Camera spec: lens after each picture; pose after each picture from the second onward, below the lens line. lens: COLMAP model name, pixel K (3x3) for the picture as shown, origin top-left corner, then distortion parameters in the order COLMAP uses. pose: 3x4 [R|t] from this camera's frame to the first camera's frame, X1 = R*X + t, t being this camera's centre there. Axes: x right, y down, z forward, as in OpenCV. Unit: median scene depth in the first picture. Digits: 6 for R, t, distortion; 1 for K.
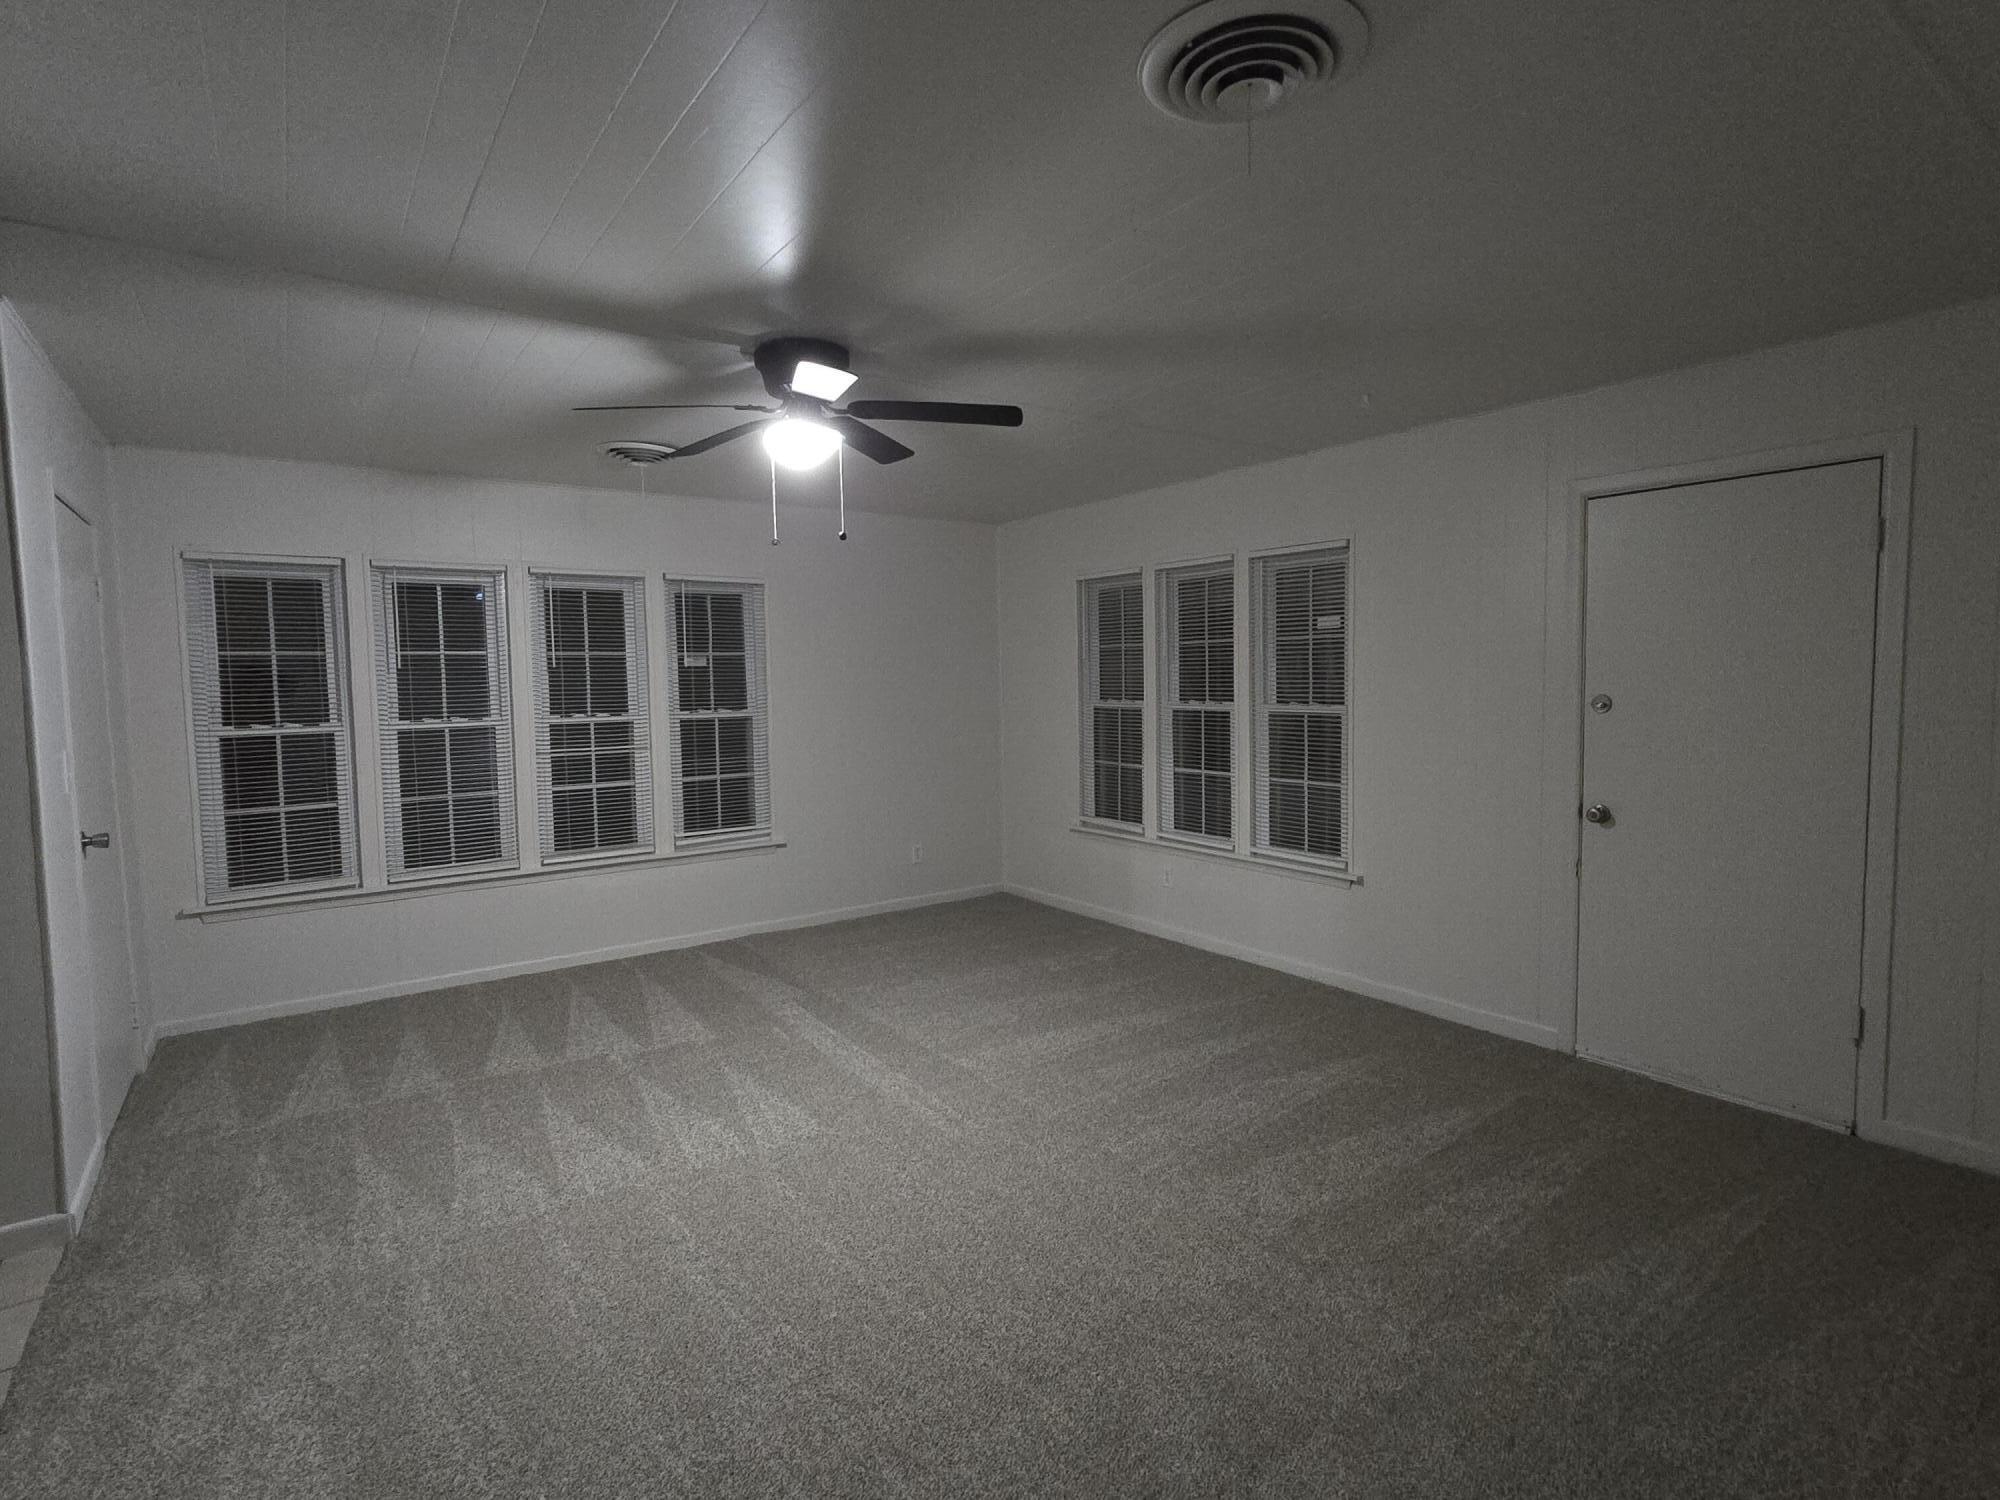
lens RADIAL K [[1036.9, 0, 1000.0], [0, 1036.9, 750.0], [0, 0, 1]] dist [-0.001664, -0.001053]
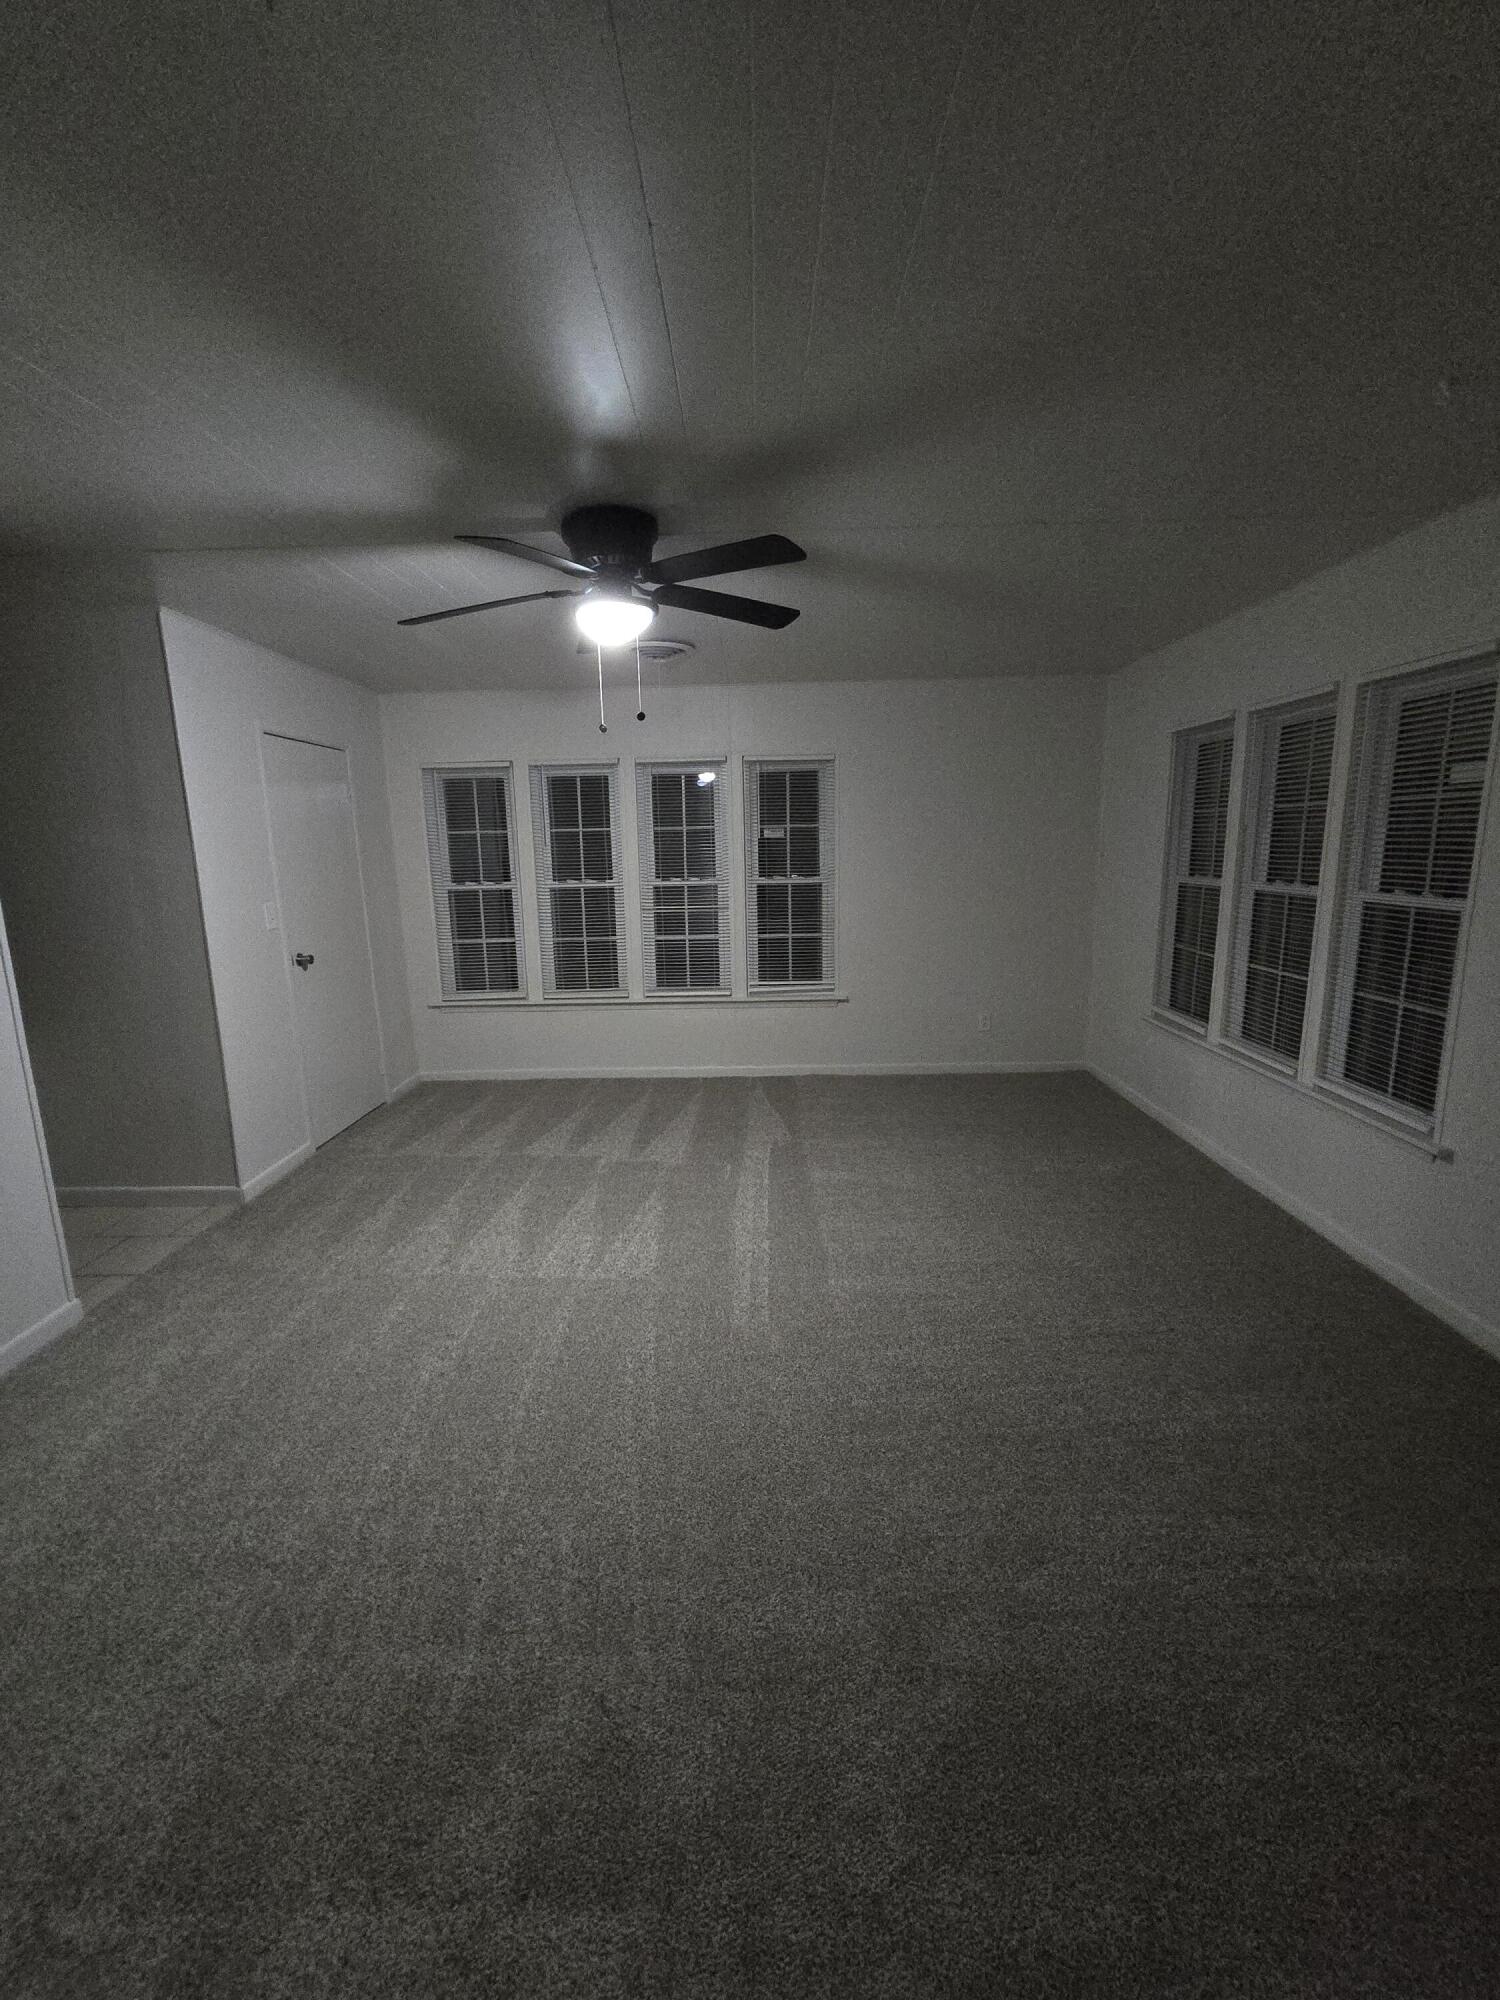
lens RADIAL K [[828.8, 0, 744.9], [0, 828.8, 1004.0], [0, 0, 1]] dist [0.000006, 0.000416]
pose [[0.791850, 0.118225, -0.599163, 0.274505], [-0.036496, 0.988491, 0.146814, -0.035602], [0.609624, -0.094388, 0.787051, 0.268069]]
